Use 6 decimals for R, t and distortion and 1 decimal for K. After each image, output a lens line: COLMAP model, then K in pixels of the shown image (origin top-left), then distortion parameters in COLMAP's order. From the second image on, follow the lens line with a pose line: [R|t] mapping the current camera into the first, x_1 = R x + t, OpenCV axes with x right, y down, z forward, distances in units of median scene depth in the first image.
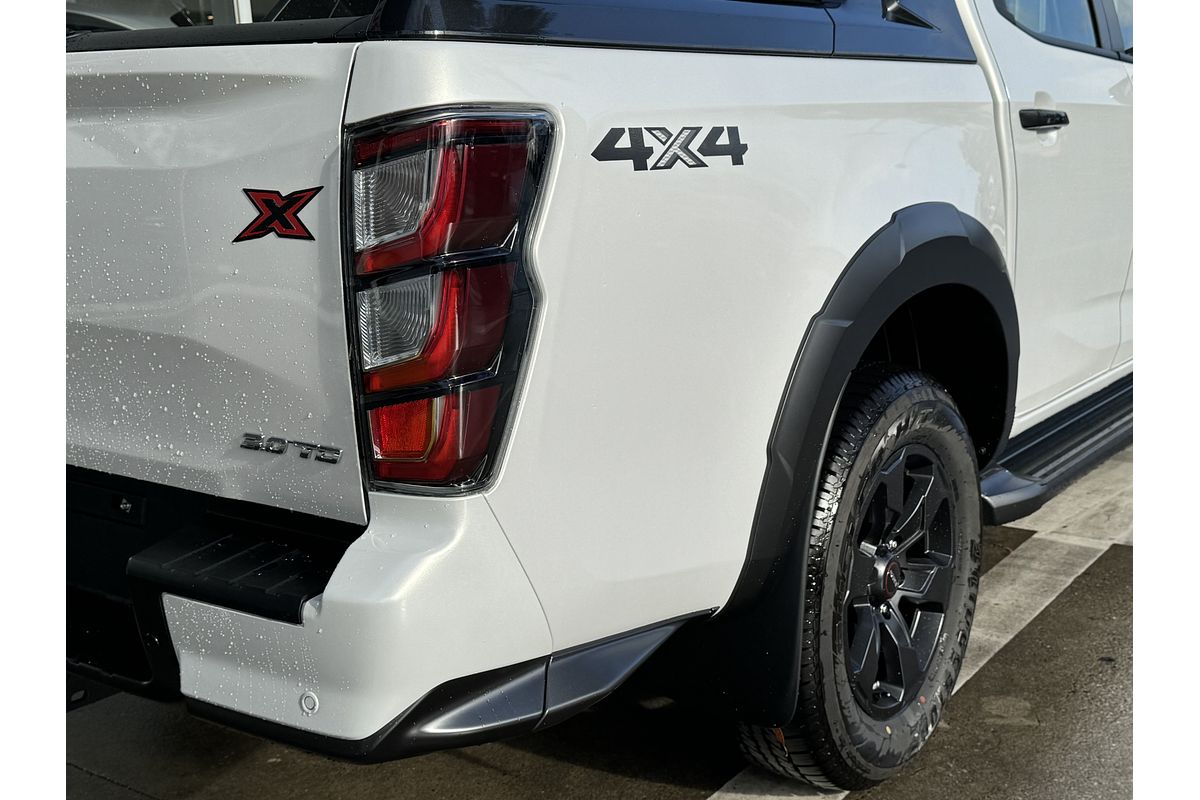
lens RADIAL K [[1439.0, 0, 603.2], [0, 1439.0, 410.8], [0, 0, 1]] dist [0.088067, 0.000000]
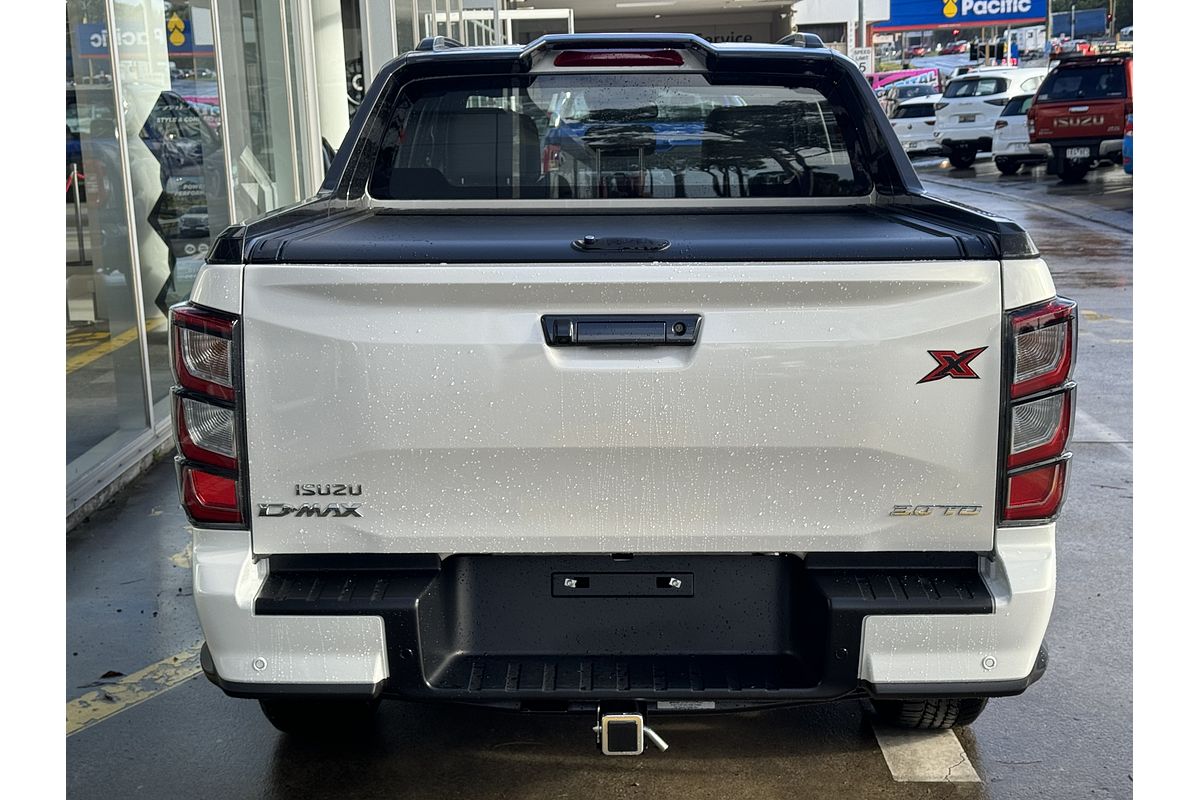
lens RADIAL K [[1746.1, 0, 599.6], [0, 1746.1, 400.1], [0, 0, 1]] dist [0.055234, 0.000000]
pose [[0.824993, -0.083976, 0.558869, -1.502117], [0.114587, 0.993214, -0.019910, -0.092692], [-0.553404, 0.080465, 0.829017, -0.374075]]
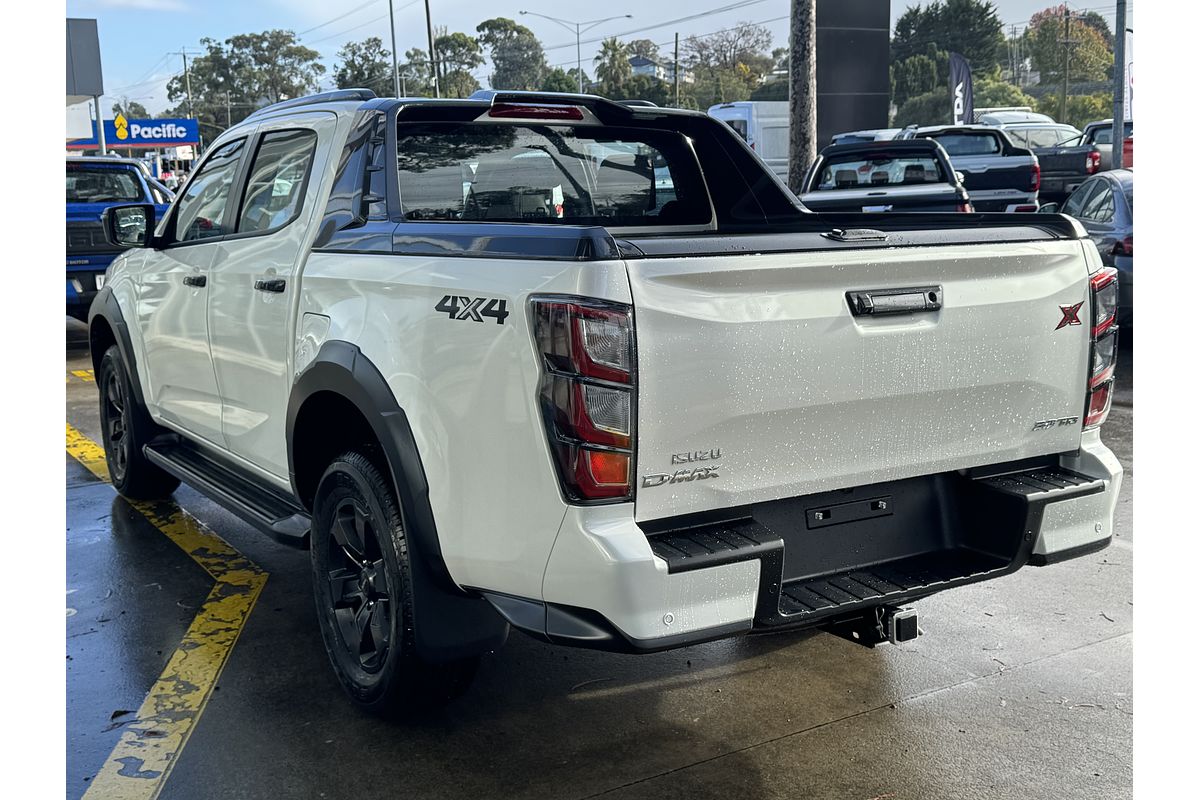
lens RADIAL K [[1312.5, 0, 602.7], [0, 1312.5, 398.5], [0, 0, 1]] dist [0.076483, 0.000000]
pose [[0.385199, -0.123991, 0.914466, -2.174947], [0.205542, 0.977568, 0.045967, -0.229070], [-0.899652, 0.170255, 0.402044, 0.765856]]
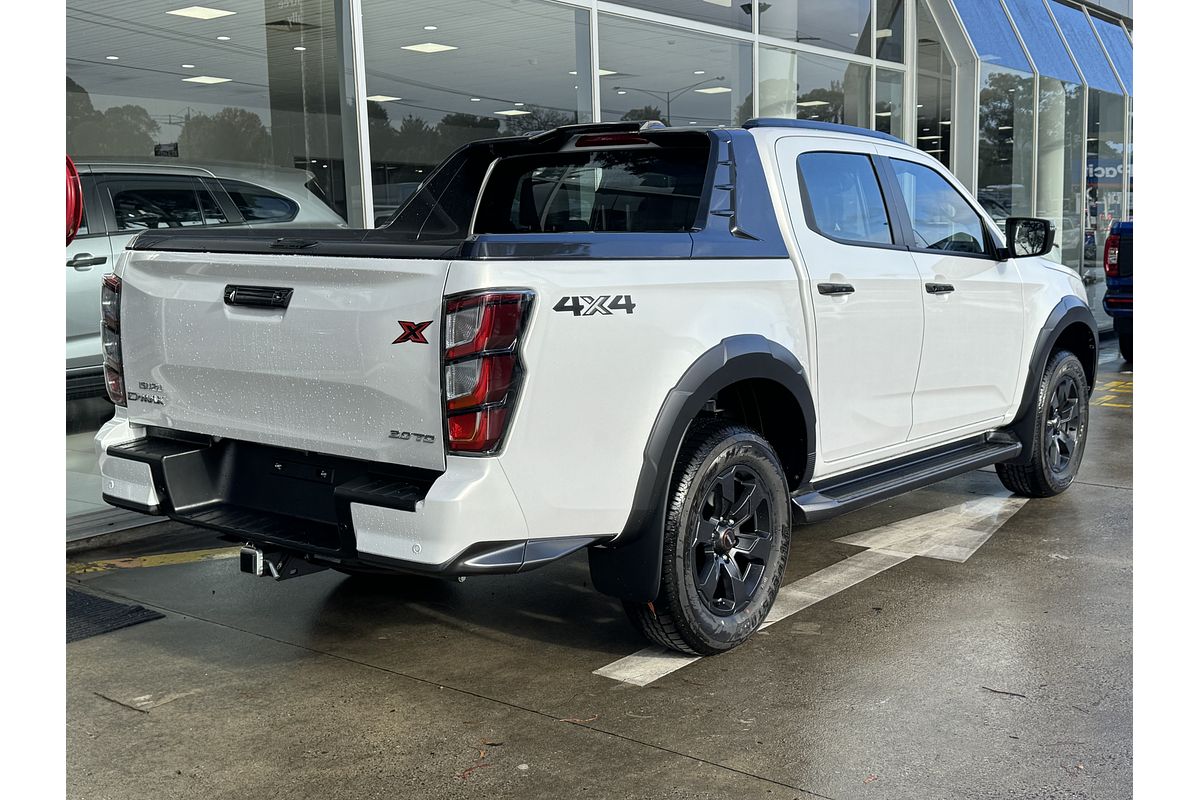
lens RADIAL K [[1327.3, 0, 596.9], [0, 1327.3, 390.6], [0, 0, 1]] dist [0.097267, 0.000000]
pose [[0.998762, 0.028004, -0.041112, 0.140876], [-0.031712, 0.995208, -0.092499, 0.128424], [0.038324, 0.093688, 0.994864, -0.972460]]
